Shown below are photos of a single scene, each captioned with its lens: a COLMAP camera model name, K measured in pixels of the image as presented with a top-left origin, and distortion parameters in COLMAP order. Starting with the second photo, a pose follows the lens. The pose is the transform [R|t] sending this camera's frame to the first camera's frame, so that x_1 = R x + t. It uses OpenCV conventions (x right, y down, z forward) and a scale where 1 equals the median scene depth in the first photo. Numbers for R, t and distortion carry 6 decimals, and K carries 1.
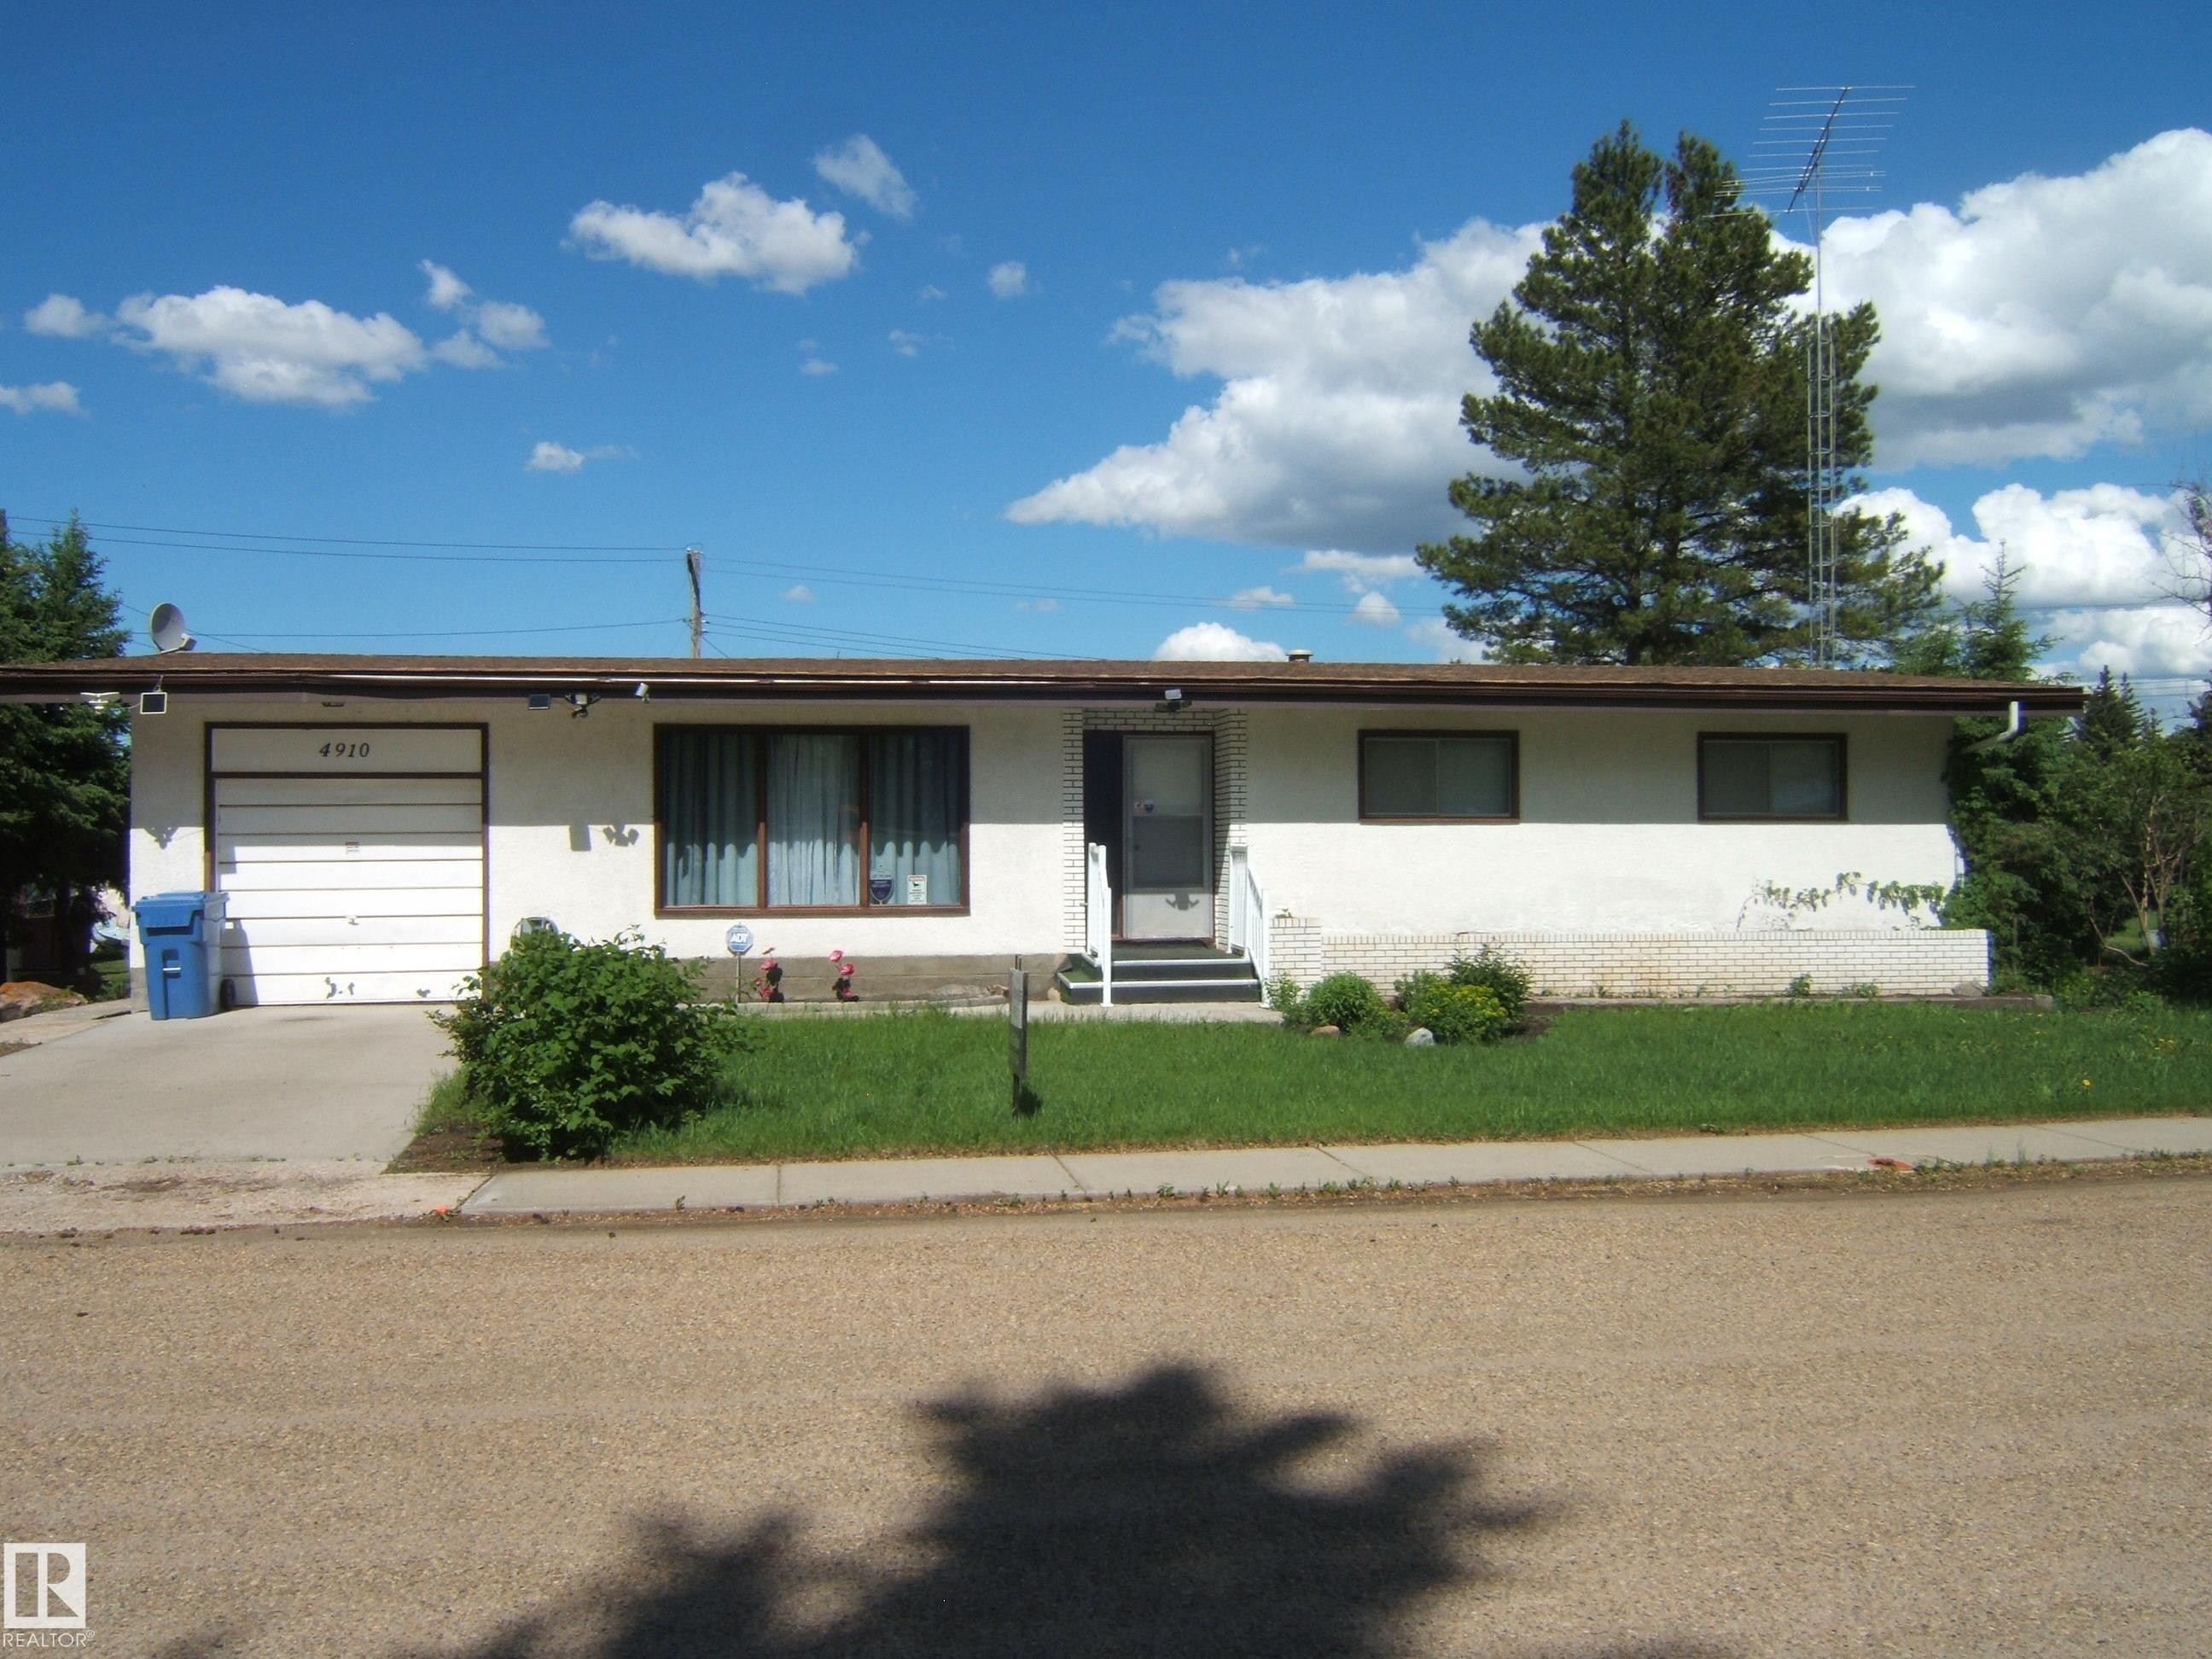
lens RADIAL K [[1929.8, 0, 1106.0], [0, 1929.8, 829.5], [0, 0, 1]] dist [-0.051110, -0.011702]
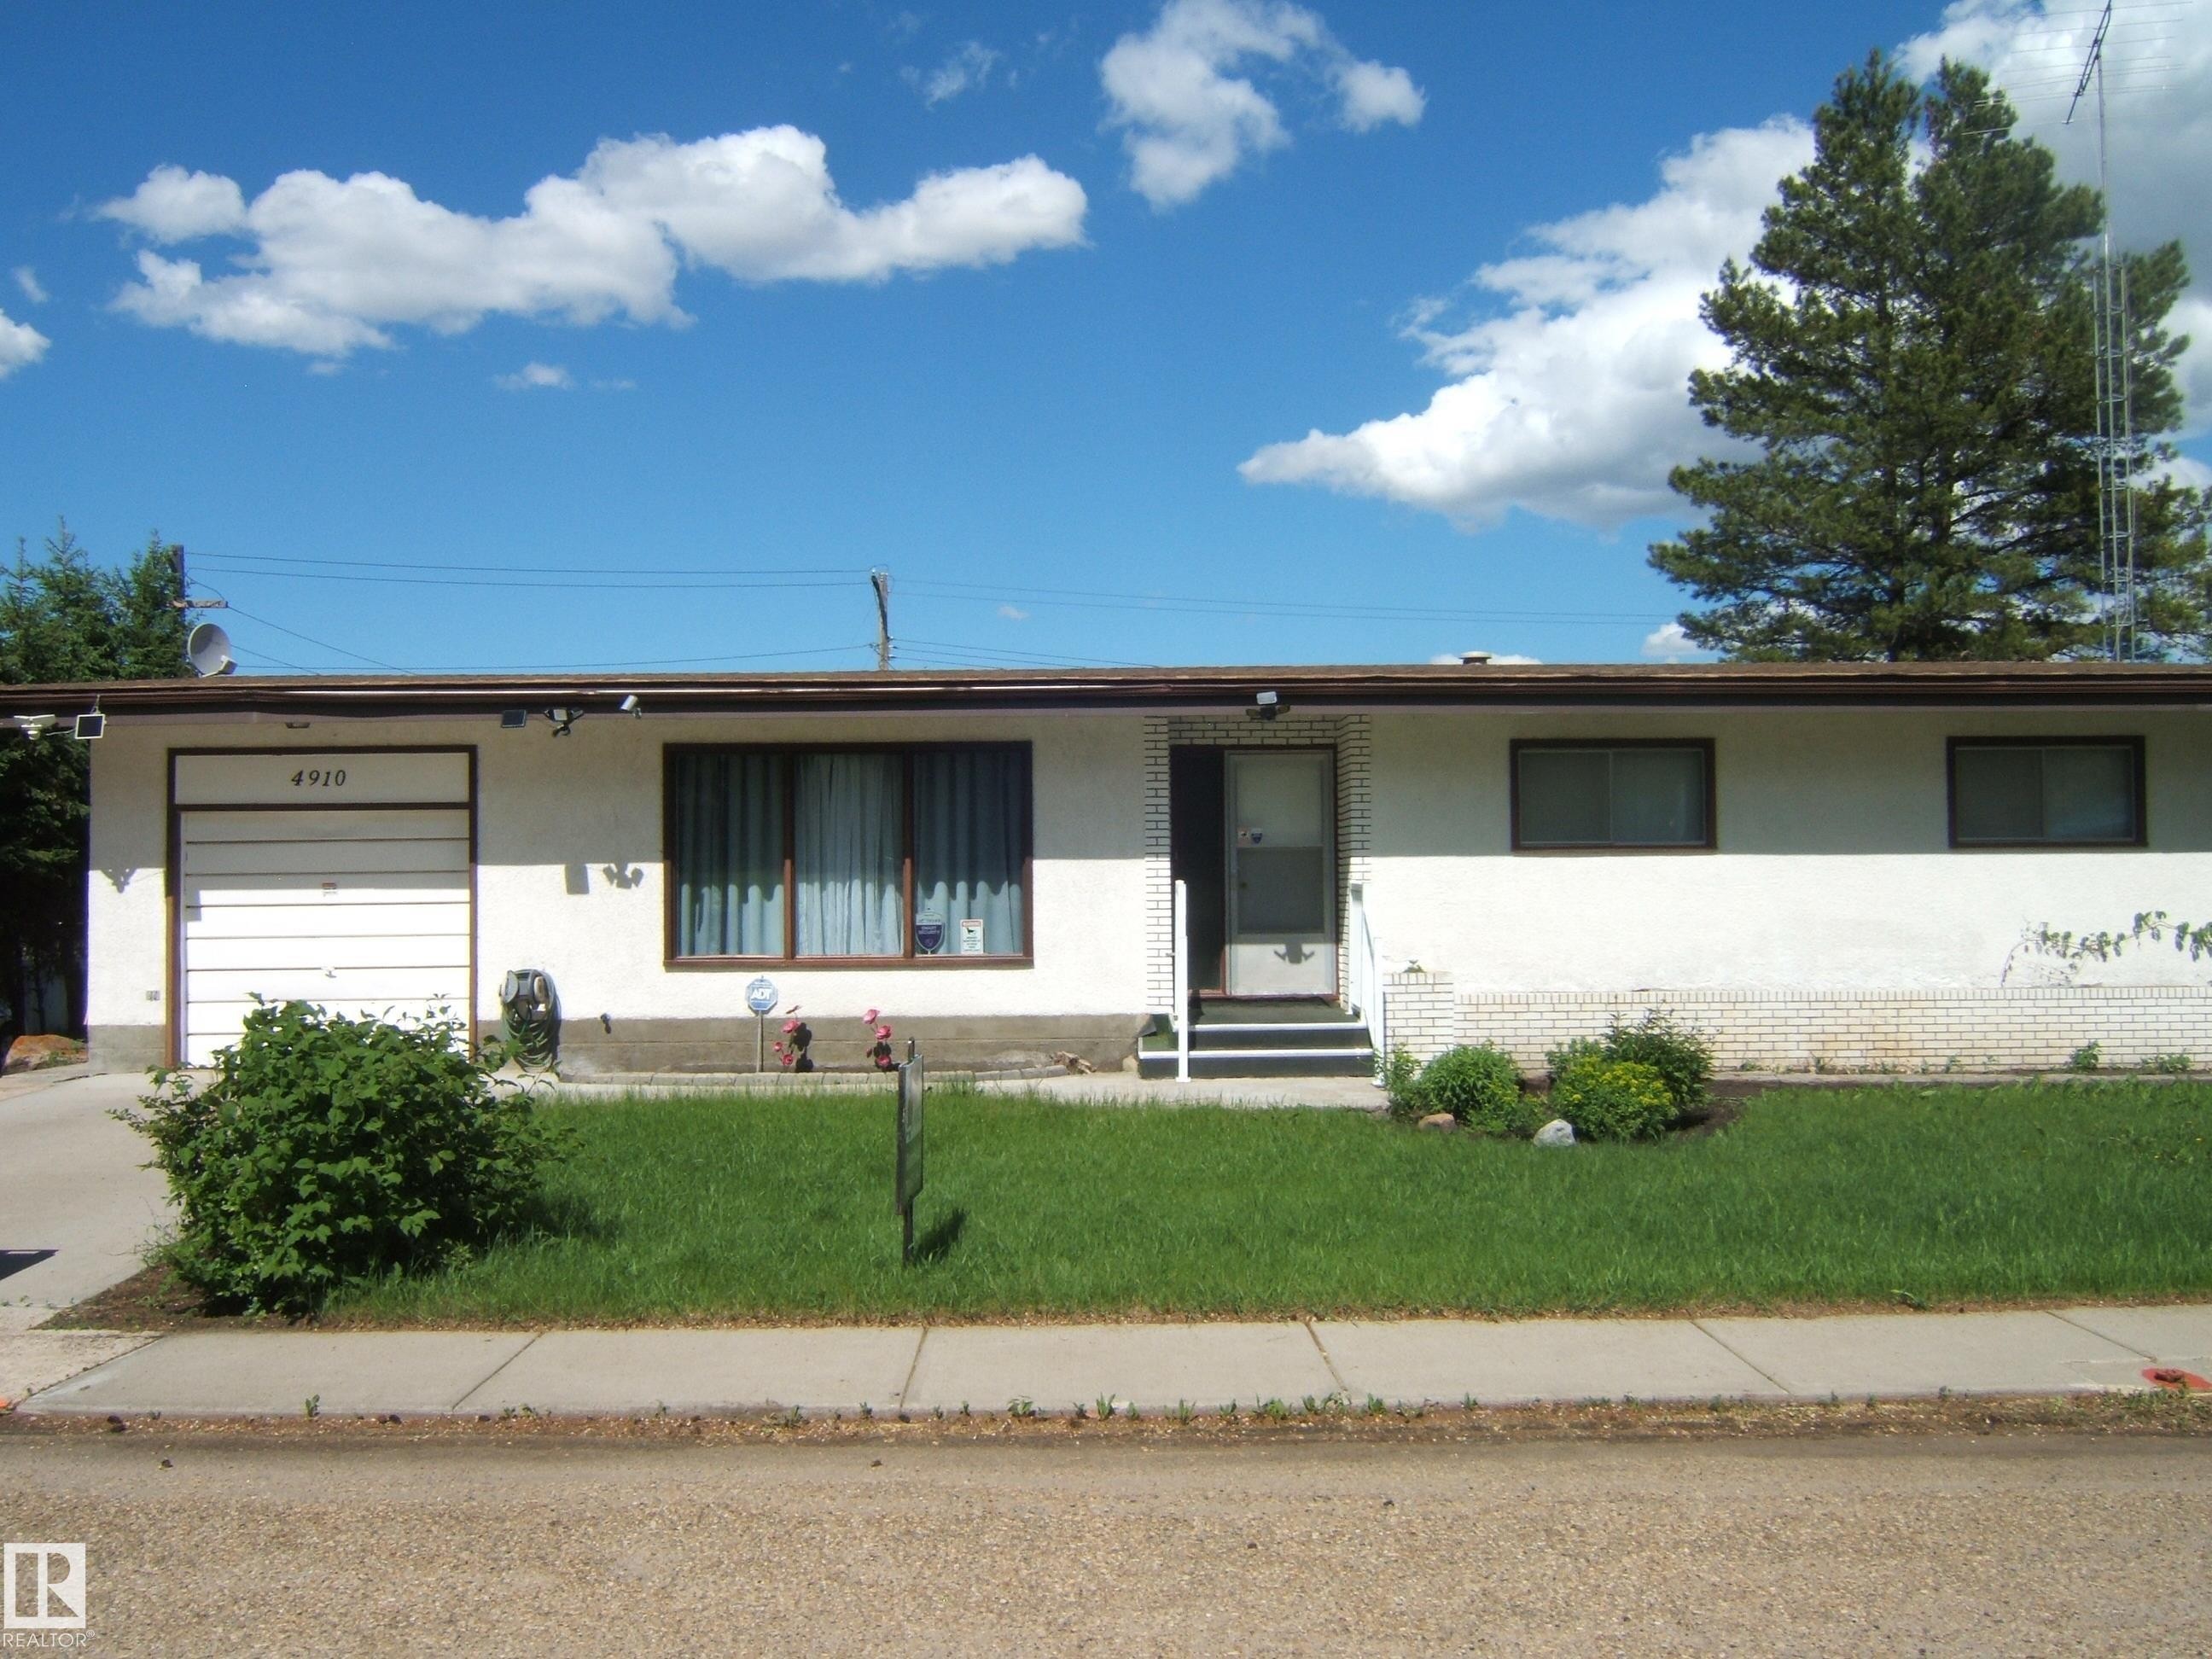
lens RADIAL K [[1932.9, 0, 1110.4], [0, 1932.9, 820.6], [0, 0, 1]] dist [-0.049080, -0.015778]
pose [[0.989813, -0.009005, -0.142091, 0.082482], [0.005935, 0.999740, -0.022014, -0.000586], [0.142253, 0.020947, 0.989609, 0.177083]]
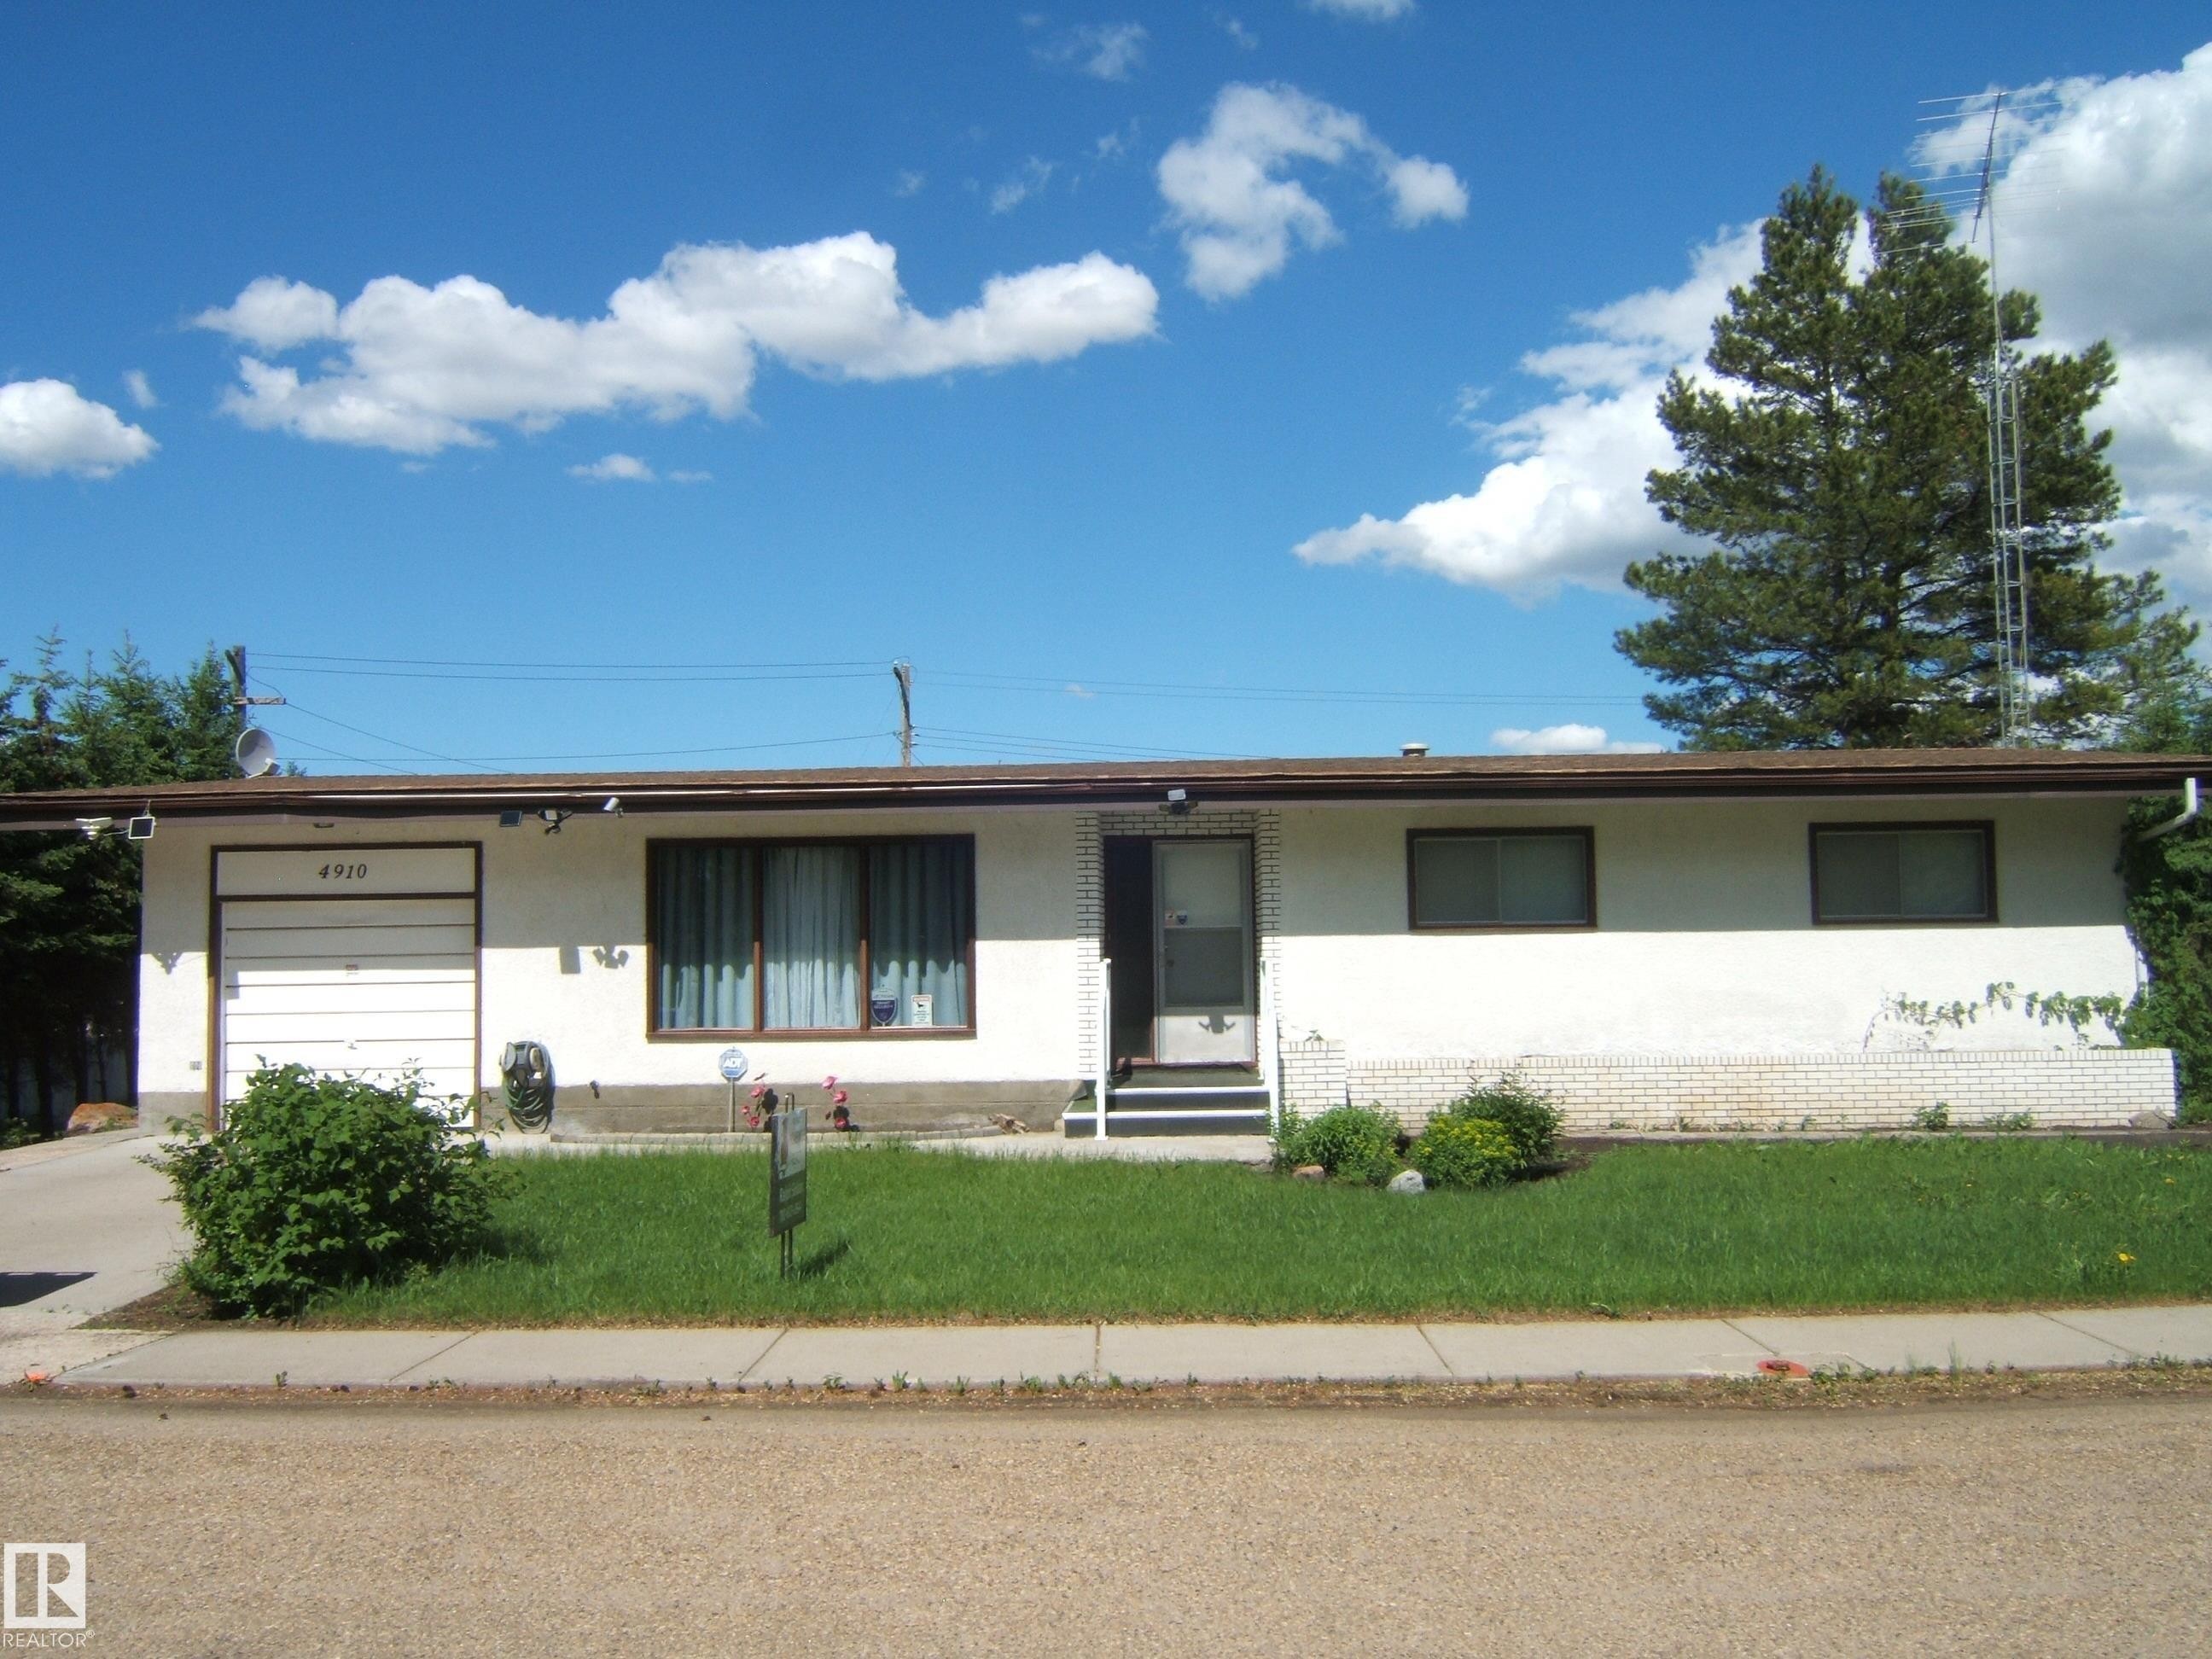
lens RADIAL K [[1929.8, 0, 1106.0], [0, 1929.8, 829.5], [0, 0, 1]] dist [-0.051110, -0.011702]
pose [[0.984288, -0.021653, -0.175235, 0.156623], [0.011837, 0.998311, -0.056869, -0.002294], [0.176171, 0.053901, 0.982883, 0.095391]]
